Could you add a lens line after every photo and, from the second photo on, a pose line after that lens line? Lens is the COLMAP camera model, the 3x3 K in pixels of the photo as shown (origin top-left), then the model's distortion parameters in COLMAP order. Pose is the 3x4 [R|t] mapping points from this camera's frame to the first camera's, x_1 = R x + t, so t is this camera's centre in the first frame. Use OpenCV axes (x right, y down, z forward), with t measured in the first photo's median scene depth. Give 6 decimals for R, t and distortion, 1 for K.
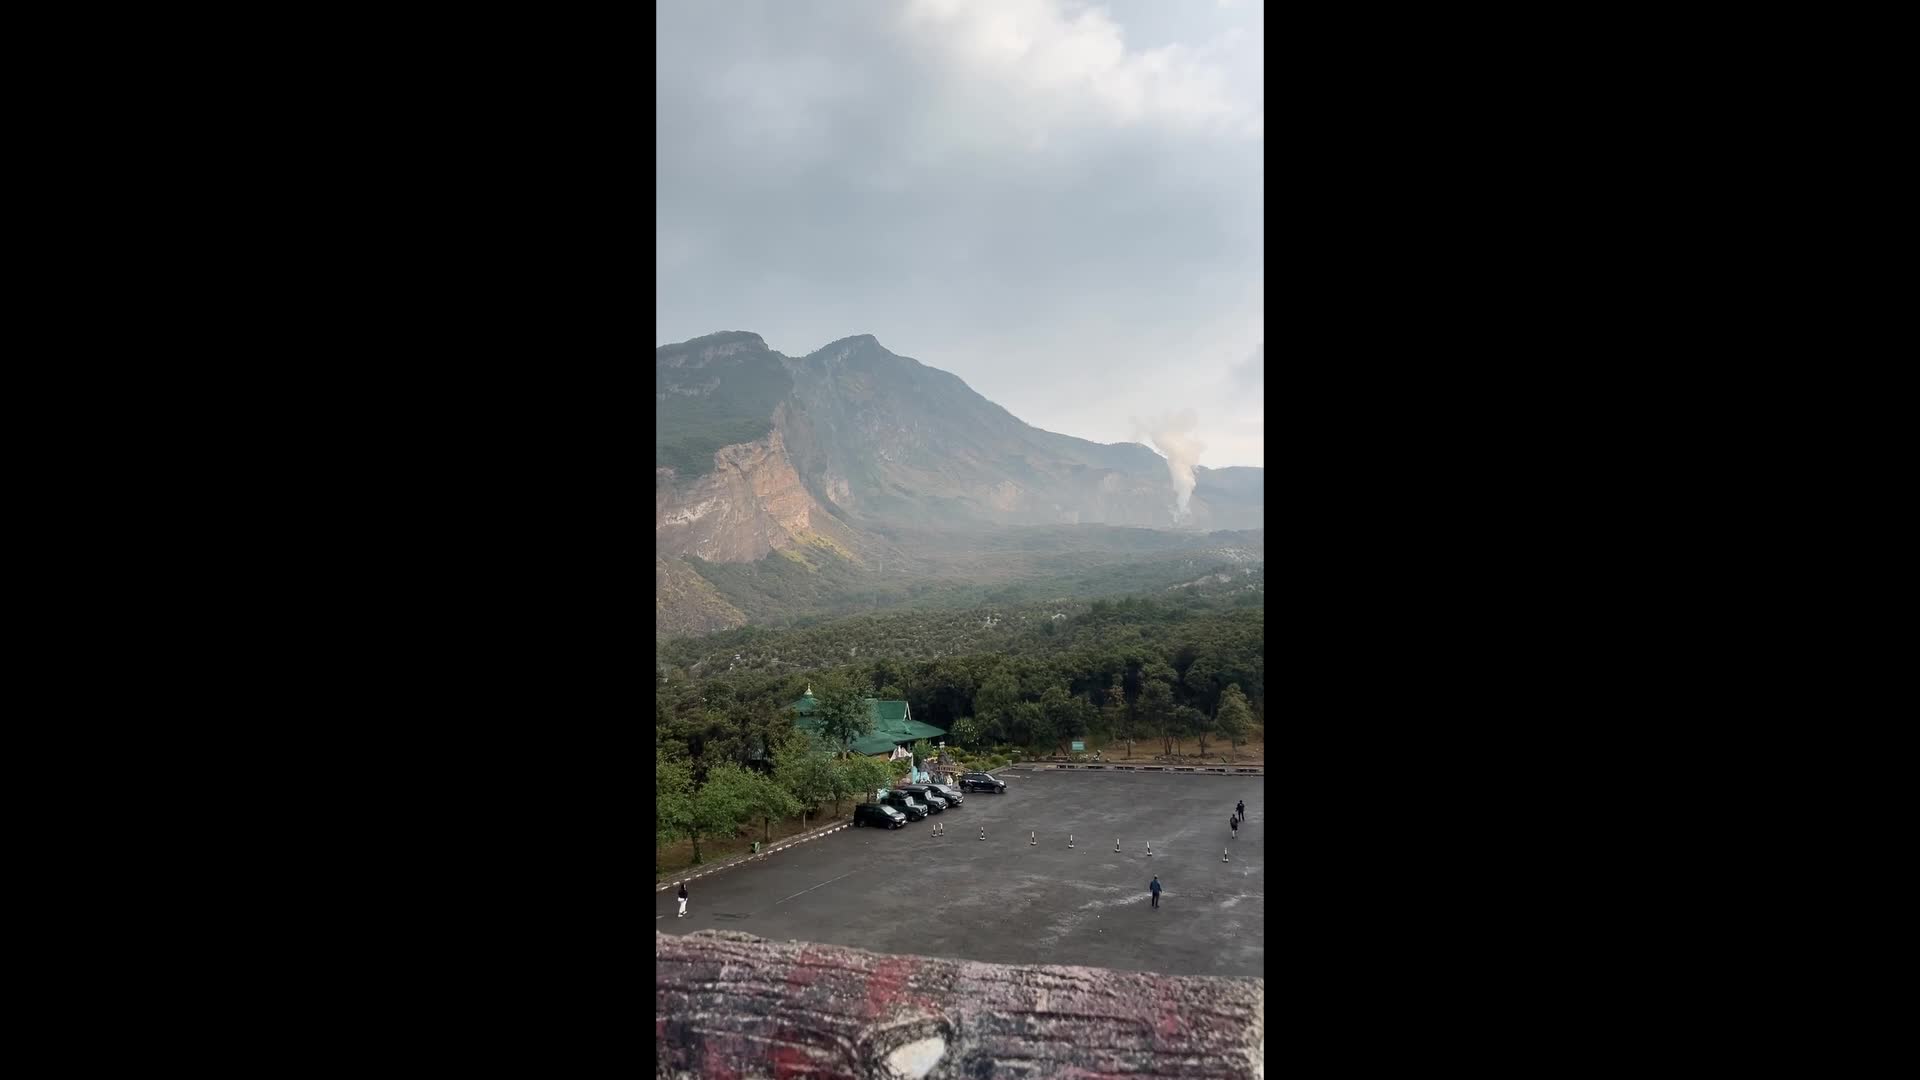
lens RADIAL K [[923.5, 0, 951.0], [0, 923.5, 538.8], [0, 0, 1]] dist [0.098253, -0.000128]
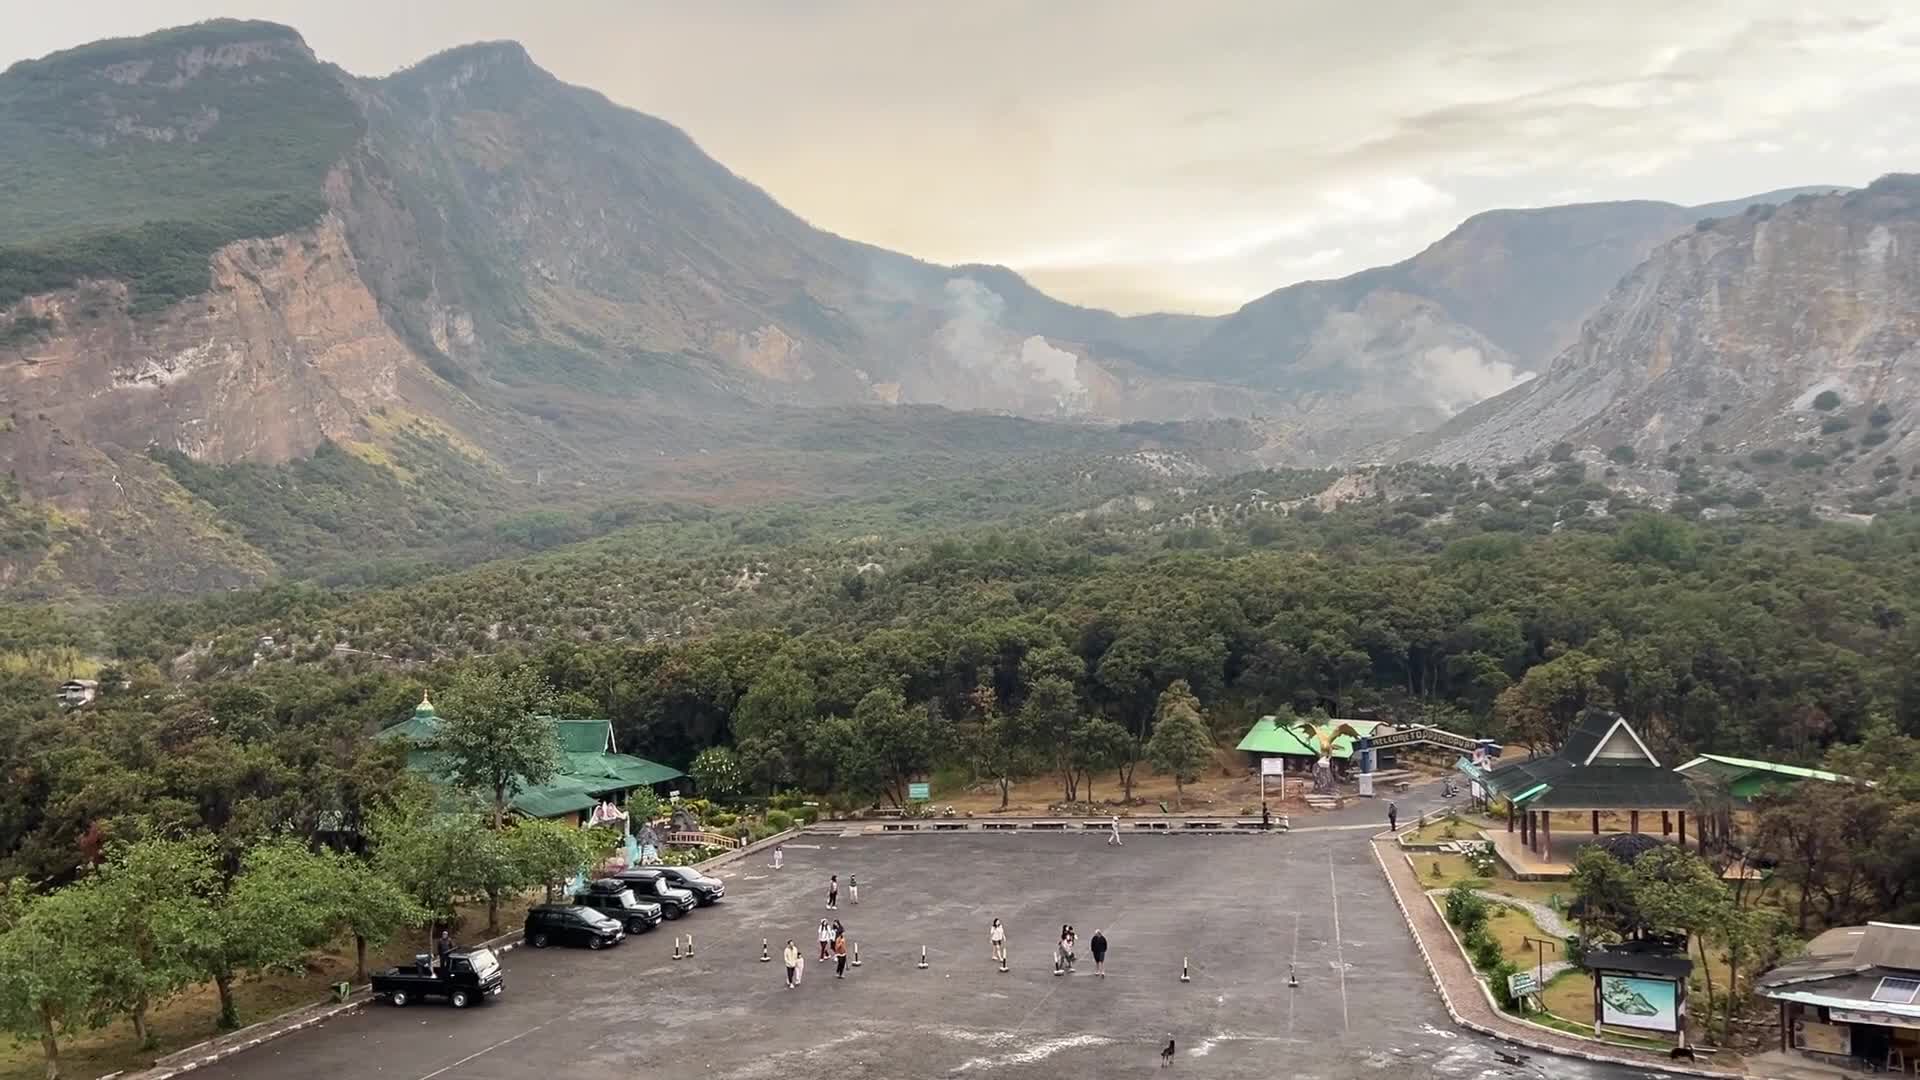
lens RADIAL K [[1636.1, 0, 957.4], [0, 1636.1, 541.0], [0, 0, 1]] dist [0.084389, -0.133864]
pose [[0.984477, 0.005618, 0.175424, -0.015646], [-0.017393, 0.997691, 0.065657, 0.001940], [-0.174650, -0.067689, 0.982301, 0.013302]]
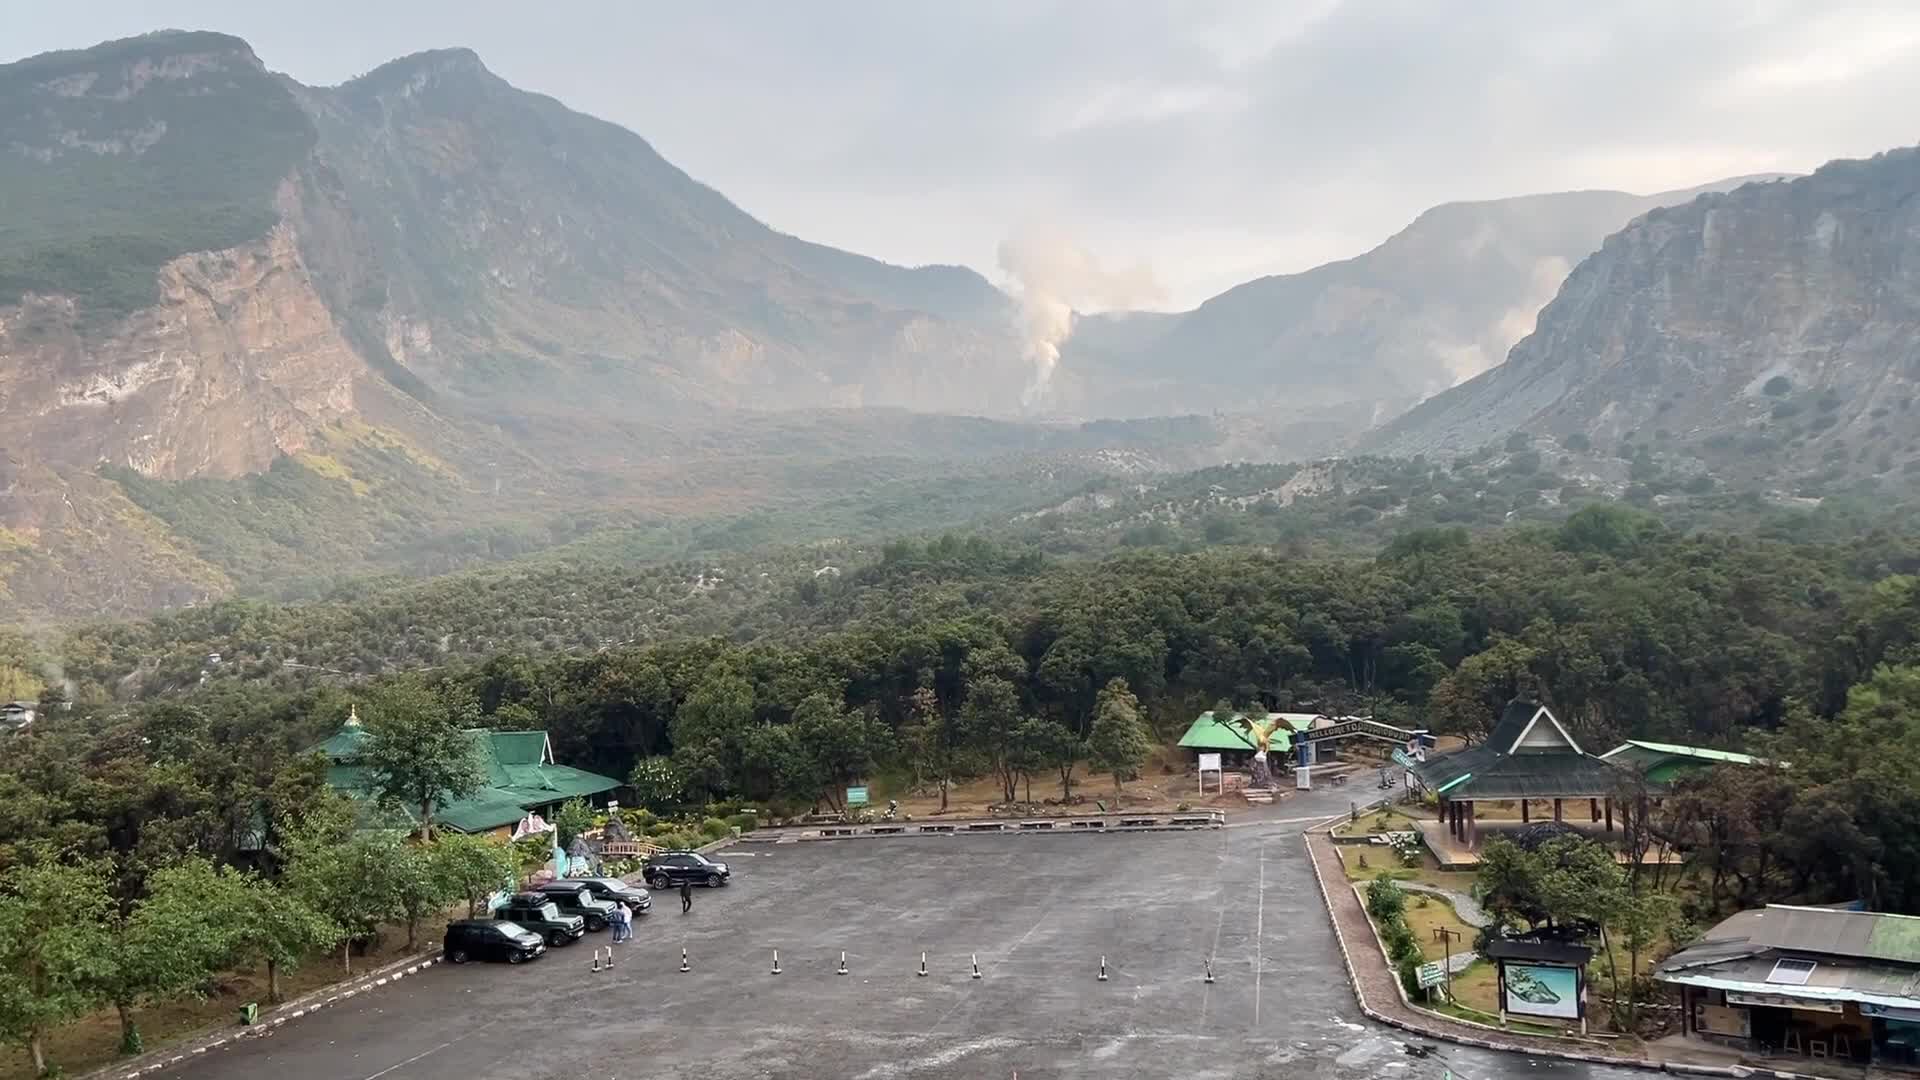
lens RADIAL K [[1636.1, 0, 957.4], [0, 1636.1, 541.0], [0, 0, 1]] dist [0.084389, -0.133864]
pose [[0.980855, -0.014344, 0.194210, 0.003211], [0.001713, 0.997881, 0.065047, 0.001276], [-0.194732, -0.063469, 0.978801, 0.011399]]
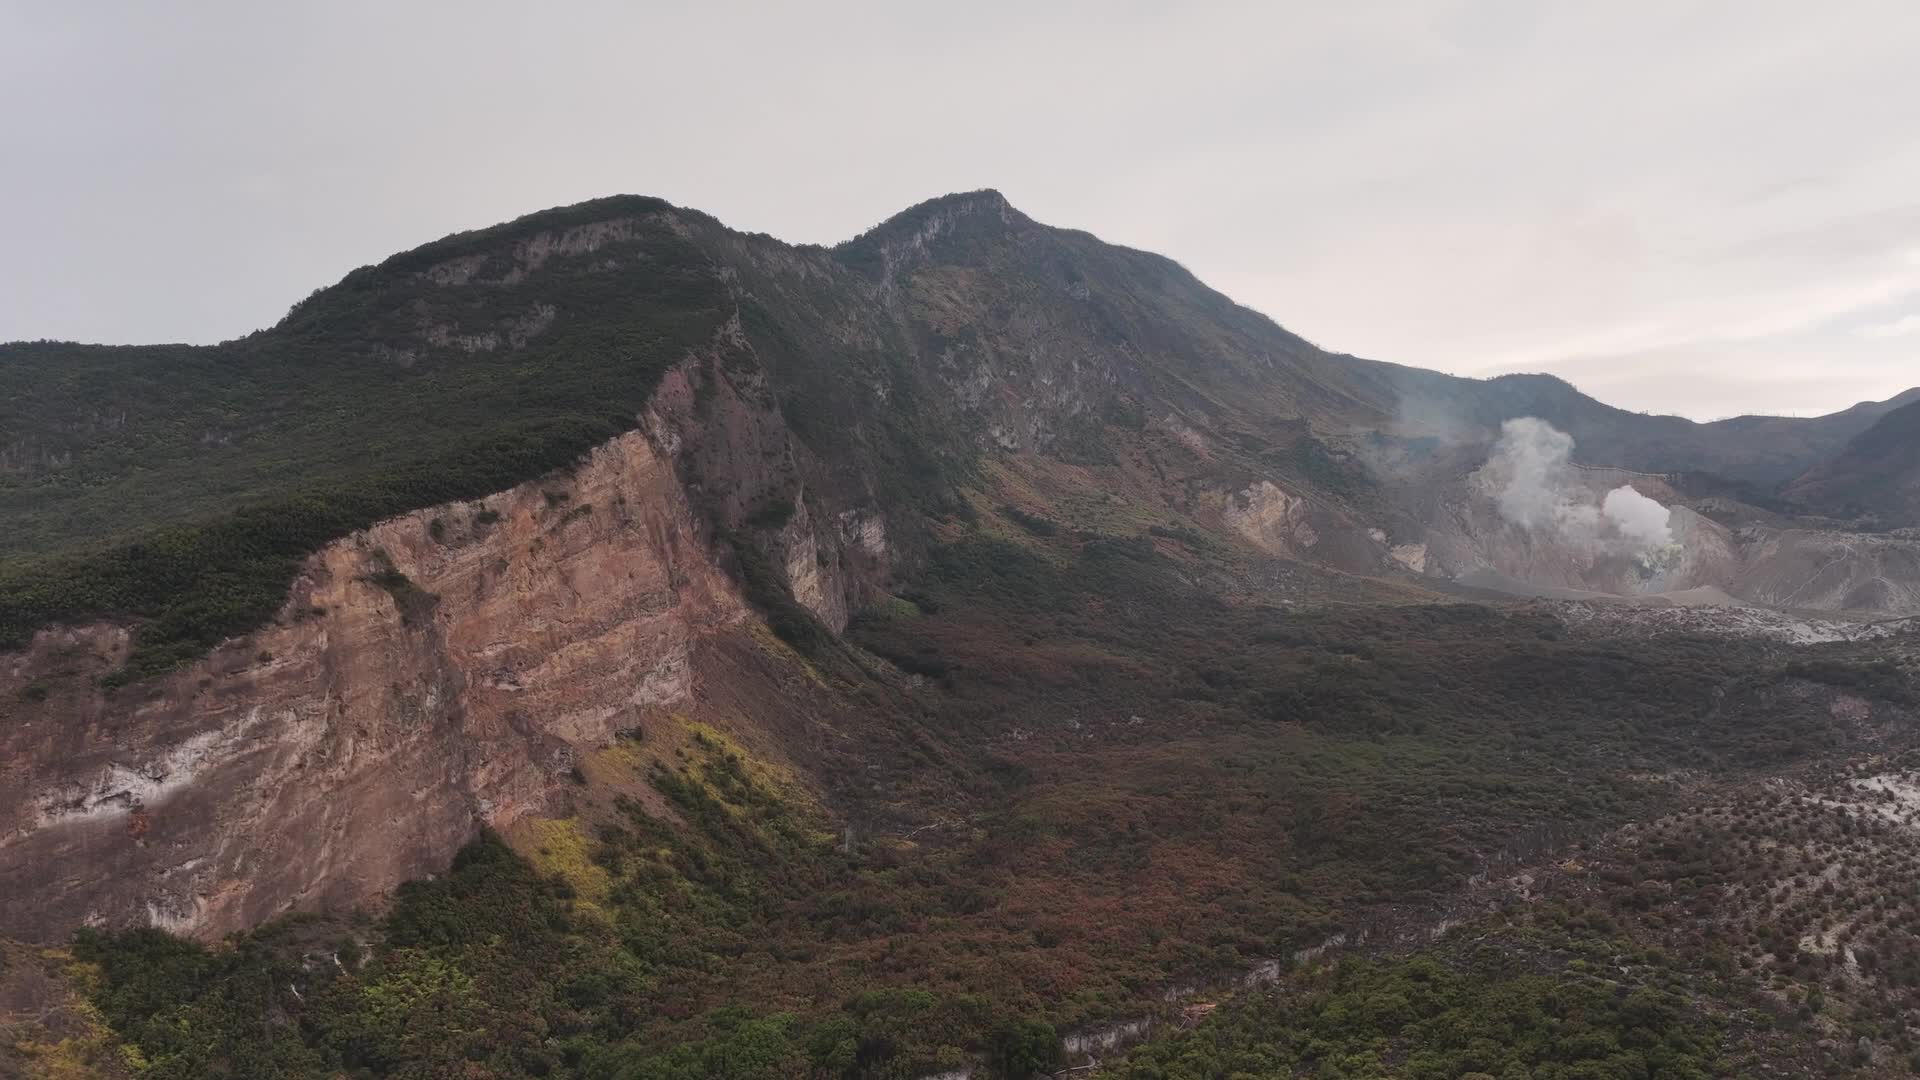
lens RADIAL K [[1496.4, 0, 960.0], [0, 1496.4, 540.0], [0, 0, 1]] dist [0.084896, -0.089808]
pose [[0.986827, -0.011483, -0.161368, 0.366054], [0.013375, 0.999854, 0.010645, -0.527494], [0.161222, -0.012664, 0.986837, 2.596043]]
